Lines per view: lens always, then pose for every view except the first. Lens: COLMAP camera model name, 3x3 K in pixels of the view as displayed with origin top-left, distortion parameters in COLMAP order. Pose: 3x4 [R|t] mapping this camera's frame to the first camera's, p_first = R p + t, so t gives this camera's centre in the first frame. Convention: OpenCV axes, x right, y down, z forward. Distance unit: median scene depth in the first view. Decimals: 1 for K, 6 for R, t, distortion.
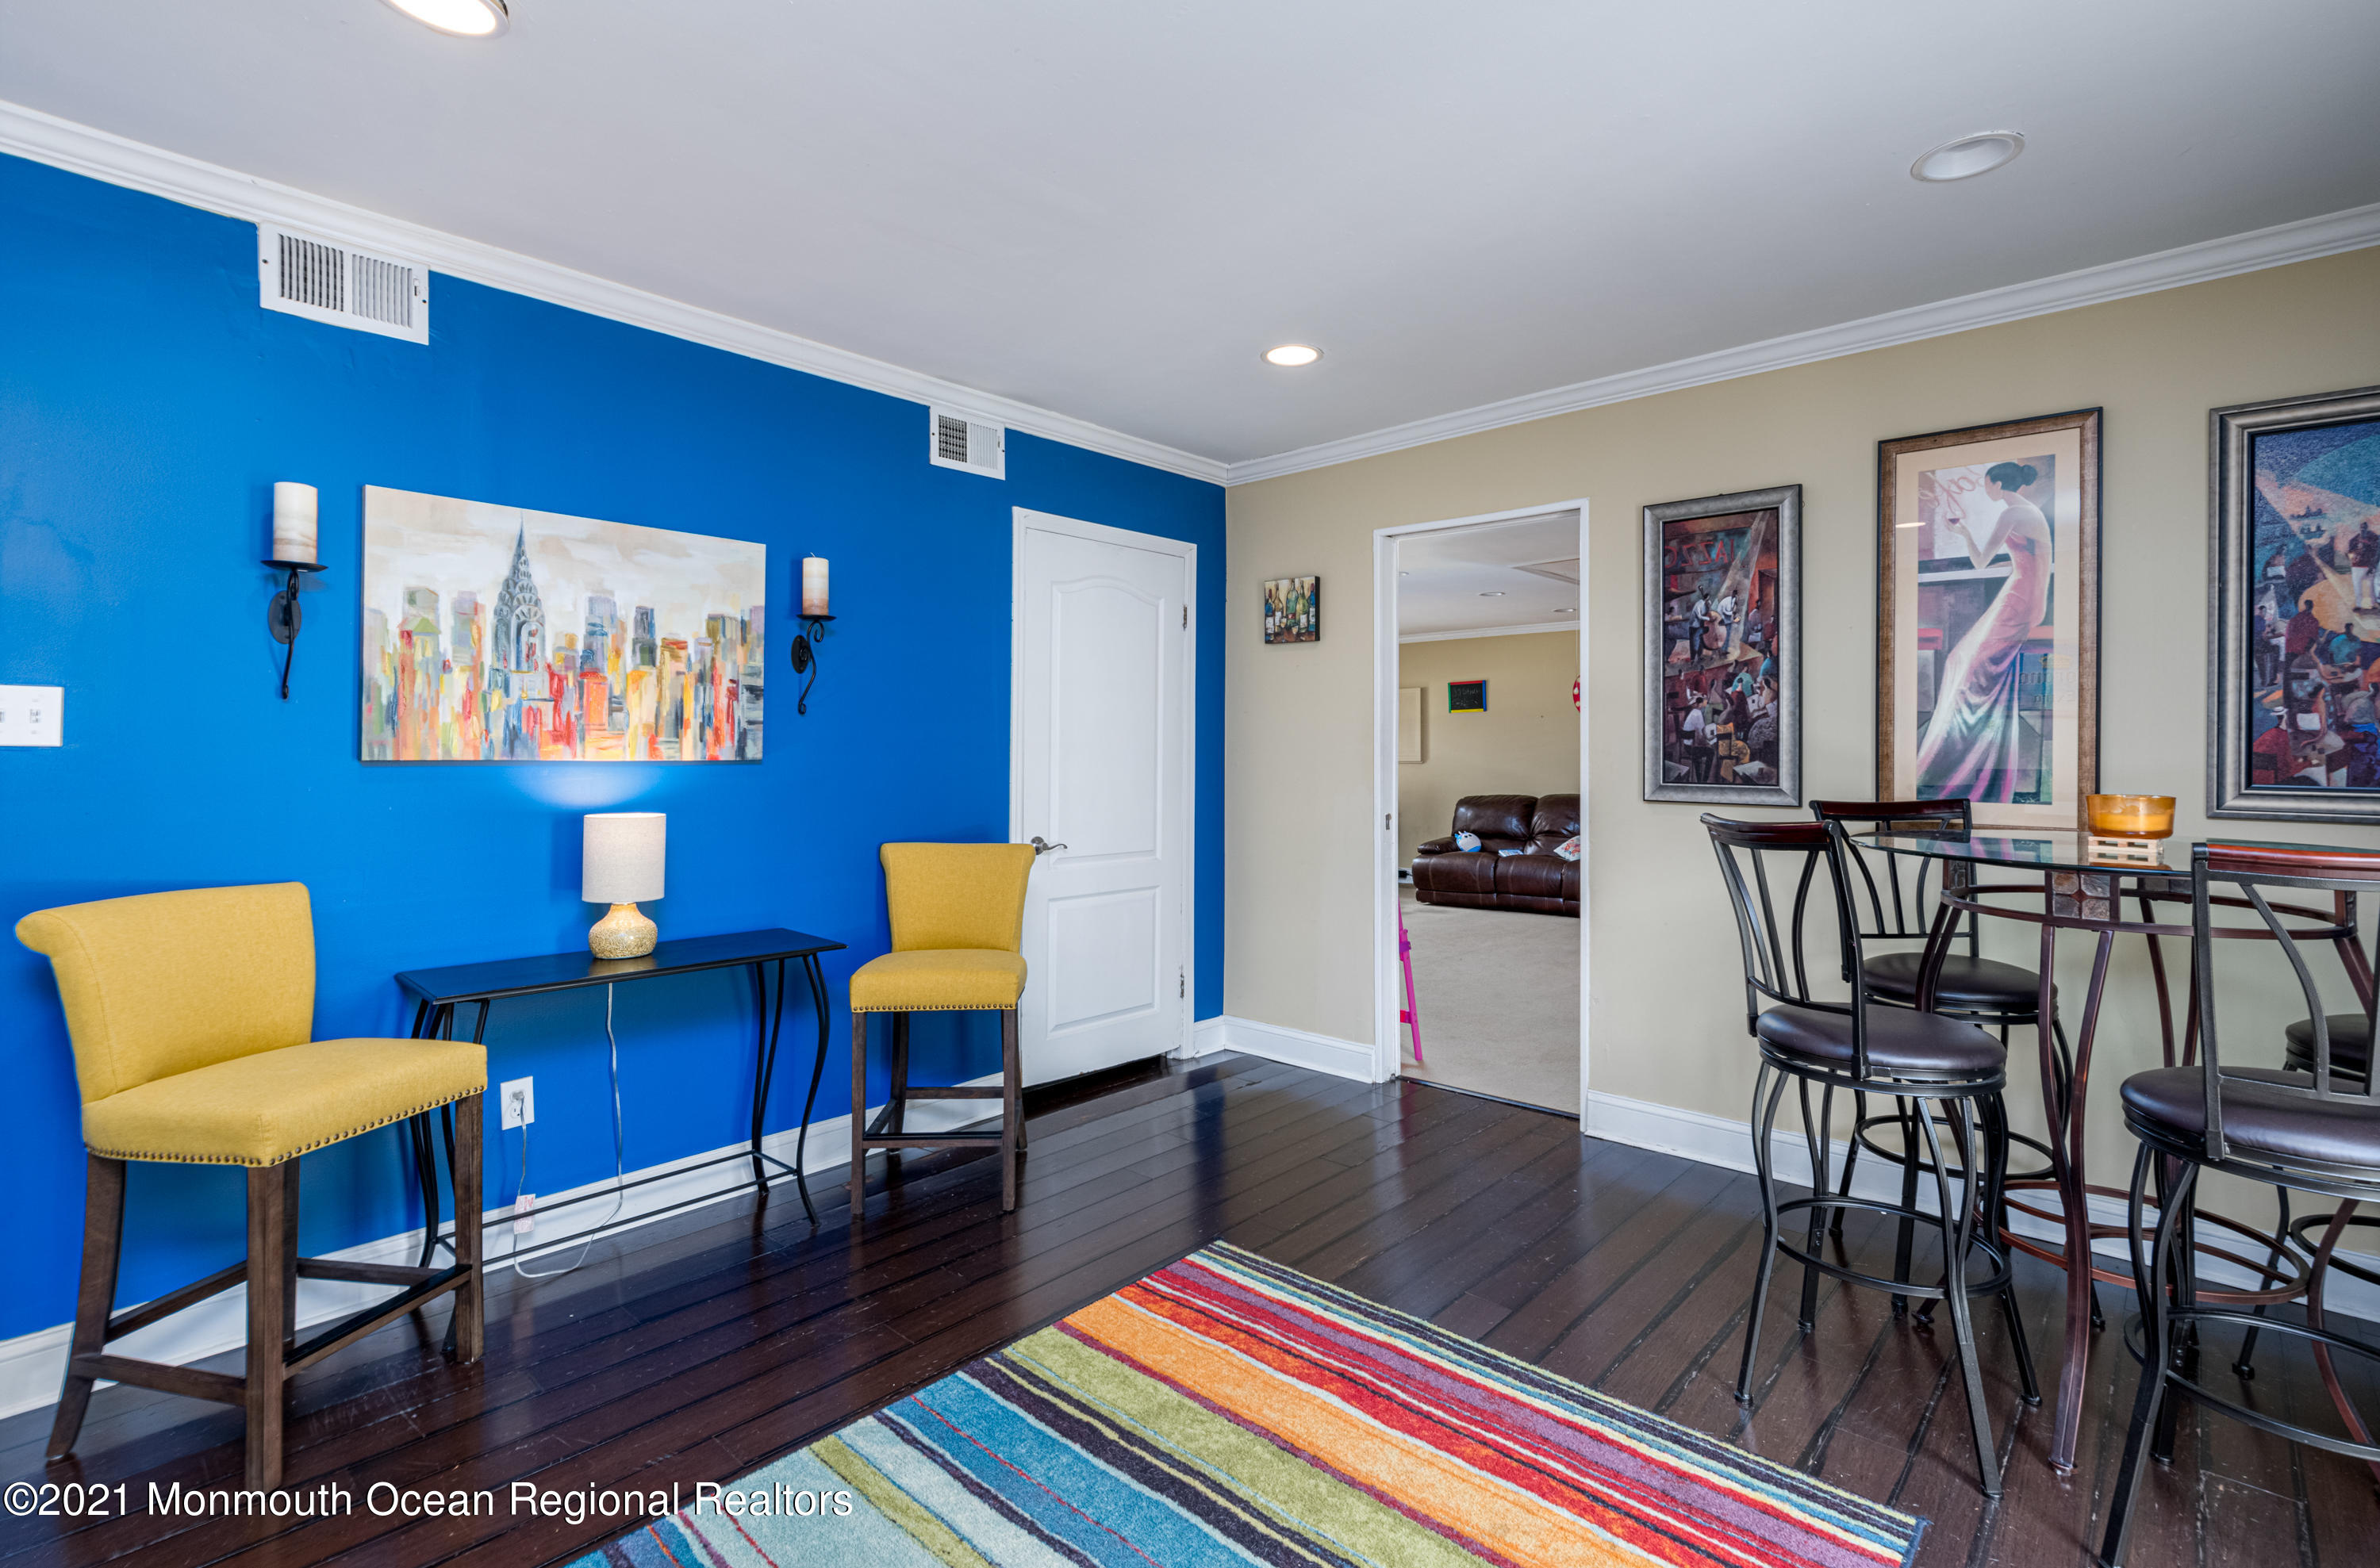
lens RADIAL K [[1098.2, 0, 1191.6], [0, 1098.2, 760.8], [0, 0, 1]] dist [-0.001337, -0.000051]
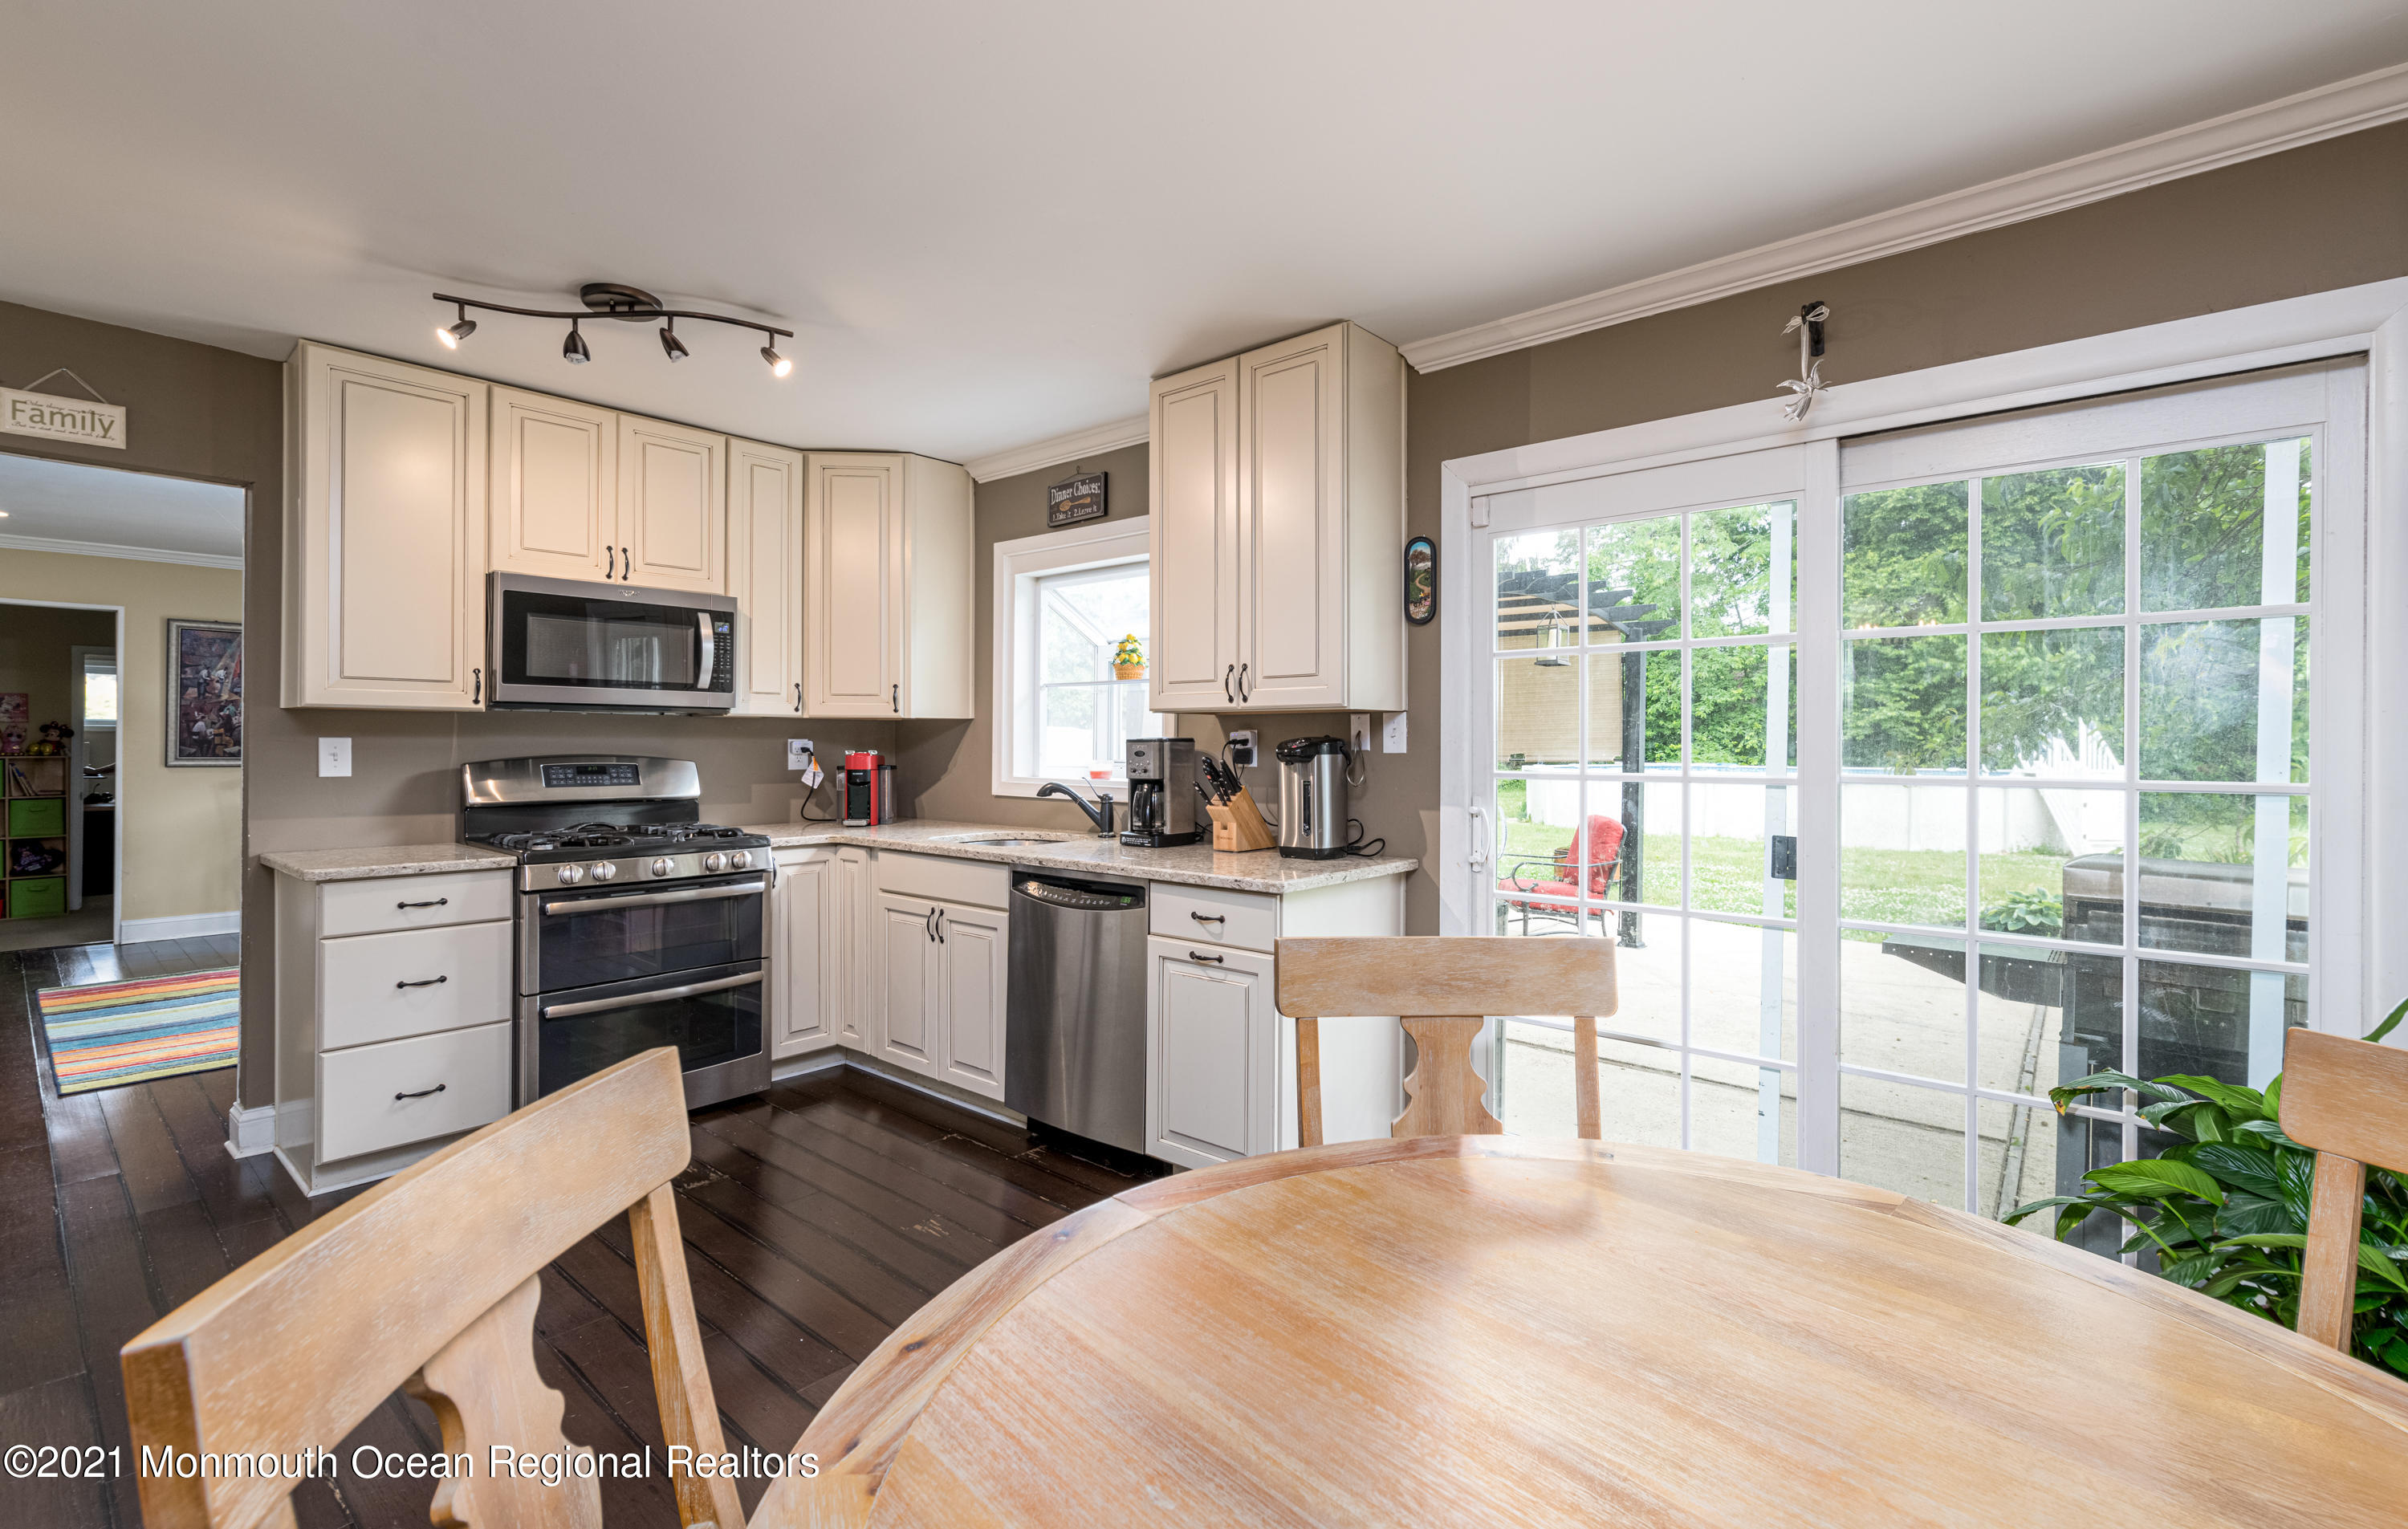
lens RADIAL K [[1065.0, 0, 1214.9], [0, 1065.0, 744.3], [0, 0, 1]] dist [-0.008697, 0.000311]
pose [[-0.035332, -0.008922, 0.999336, -1.703359], [0.004486, 0.999949, 0.009086, -0.014207], [-0.999366, 0.004804, -0.035290, -0.897873]]
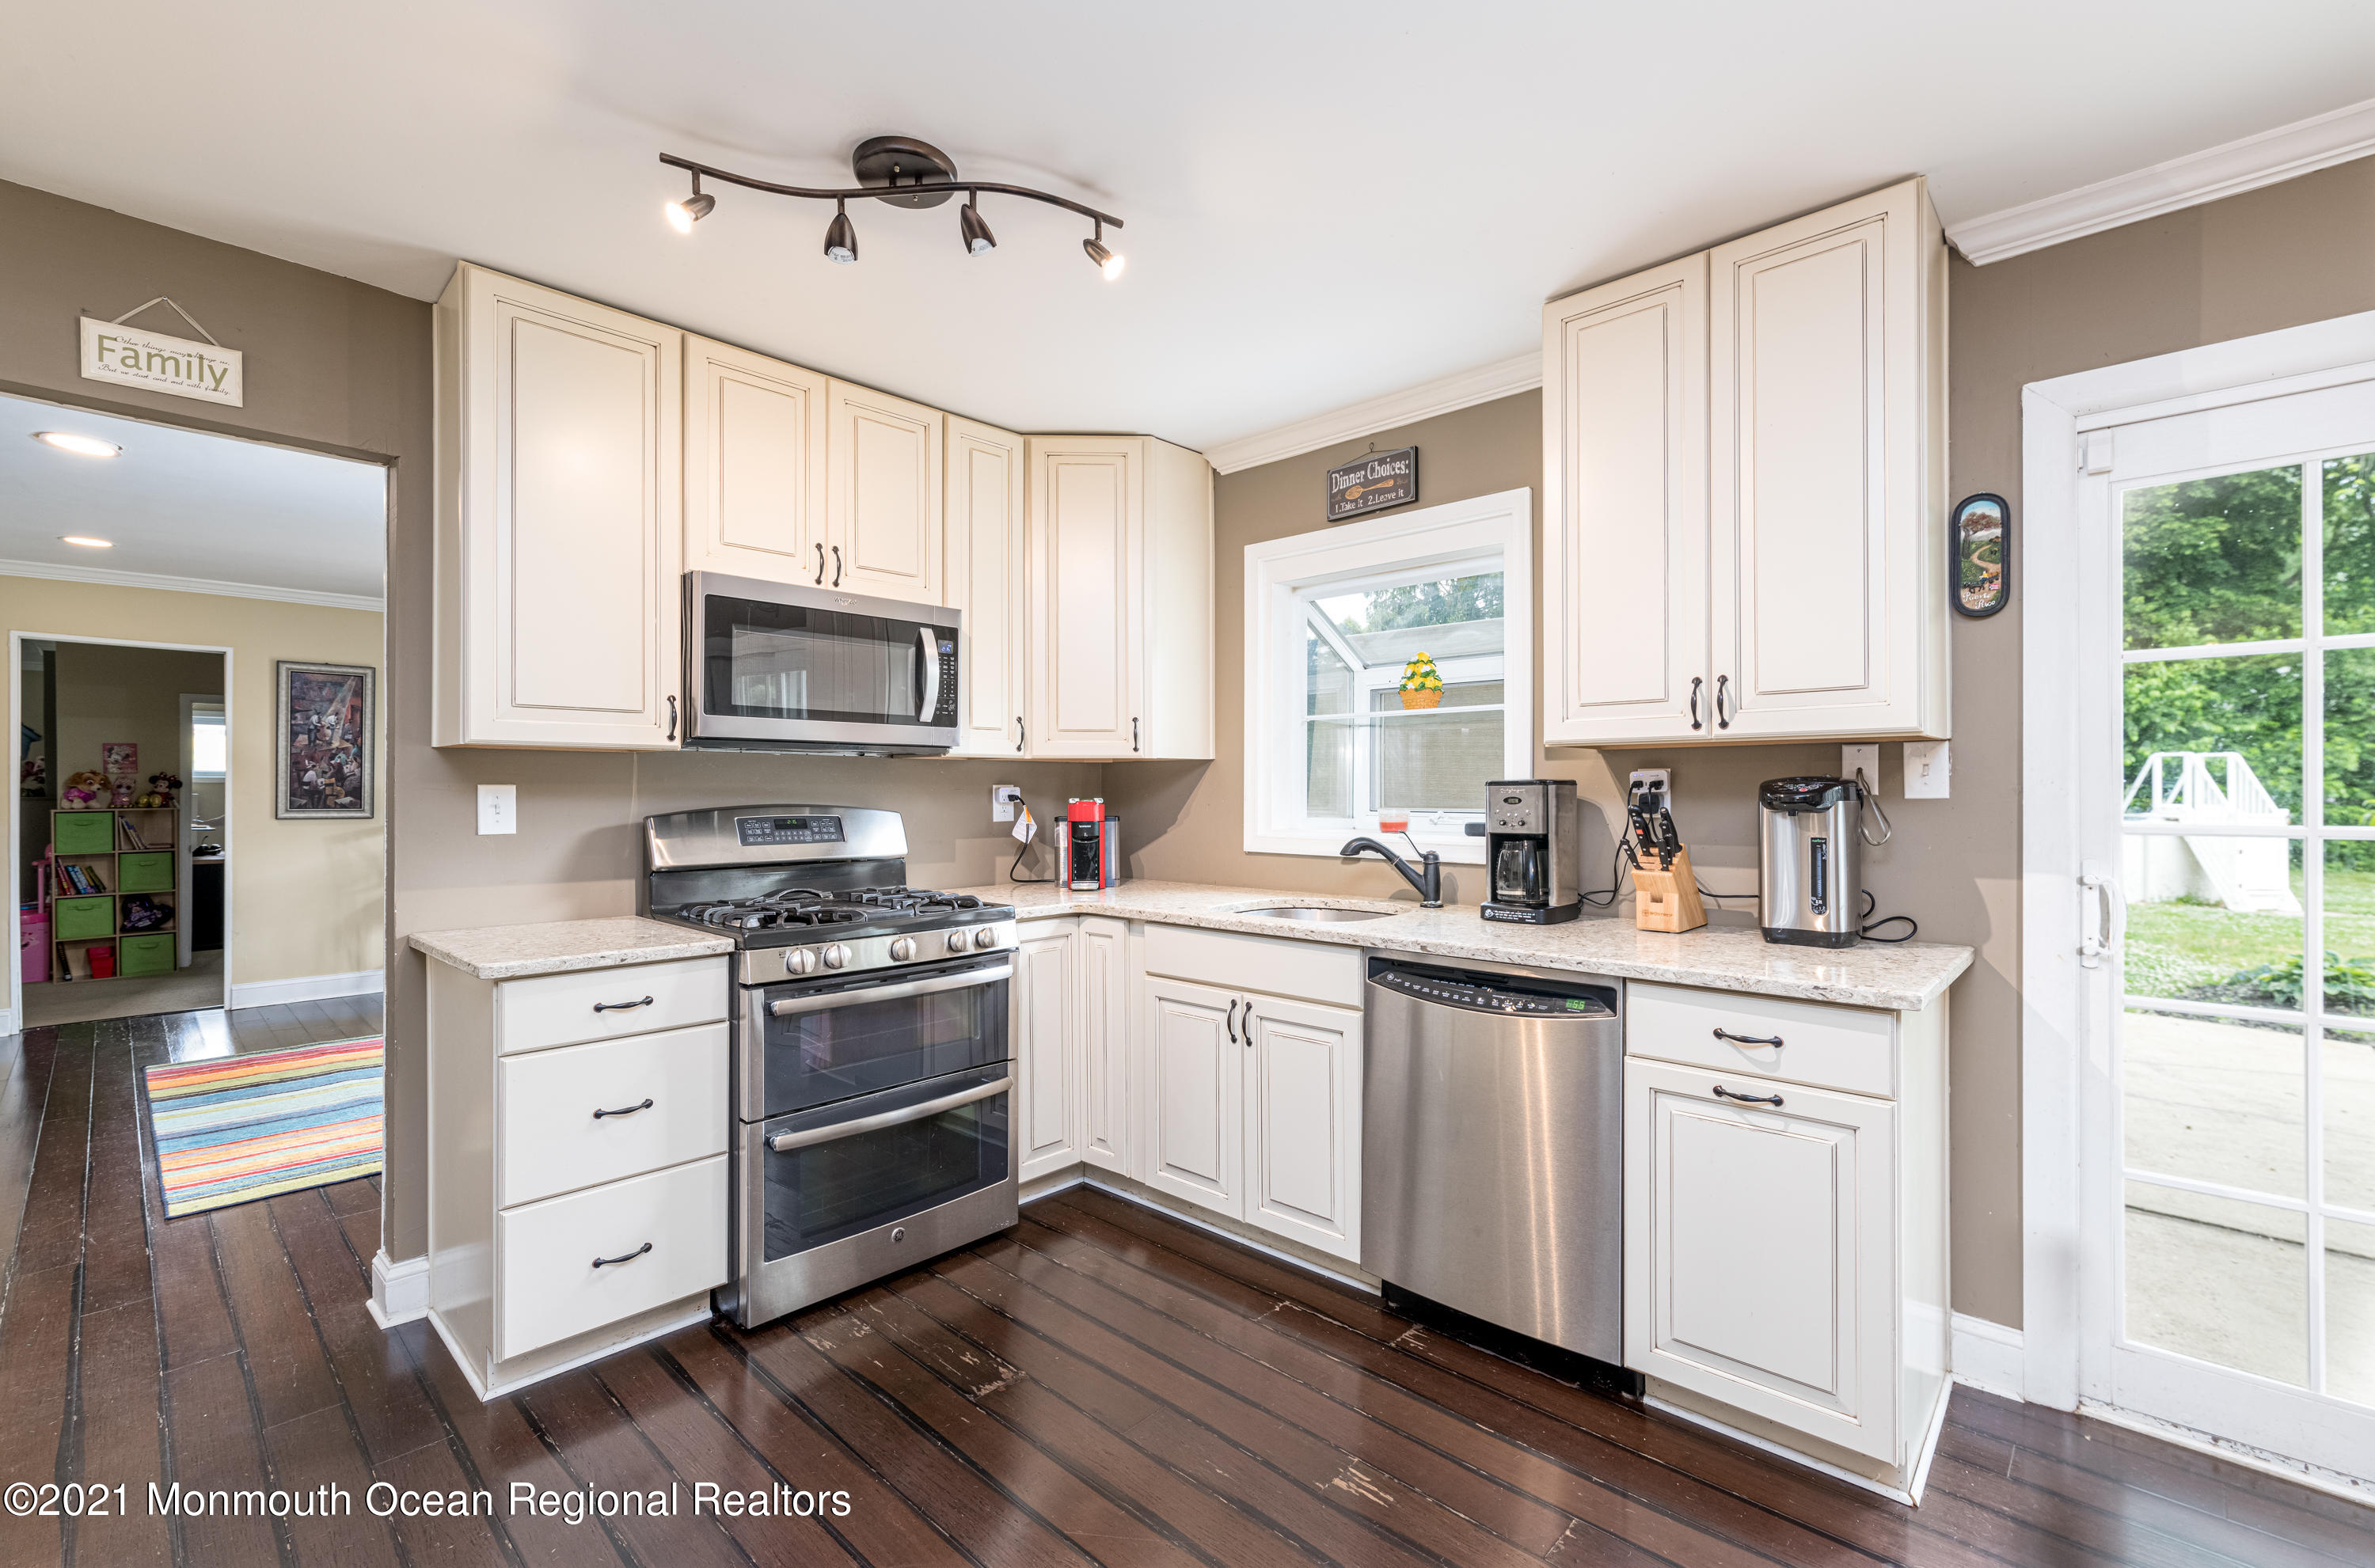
lens RADIAL K [[1024.6, 0, 1171.9], [0, 1024.6, 792.8], [0, 0, 1]] dist [-0.002844, -0.000895]
pose [[0.020336, -0.010062, 0.999743, -1.400188], [0.009698, 0.999904, 0.009866, -0.011437], [-0.999746, 0.009495, 0.020432, -0.594763]]
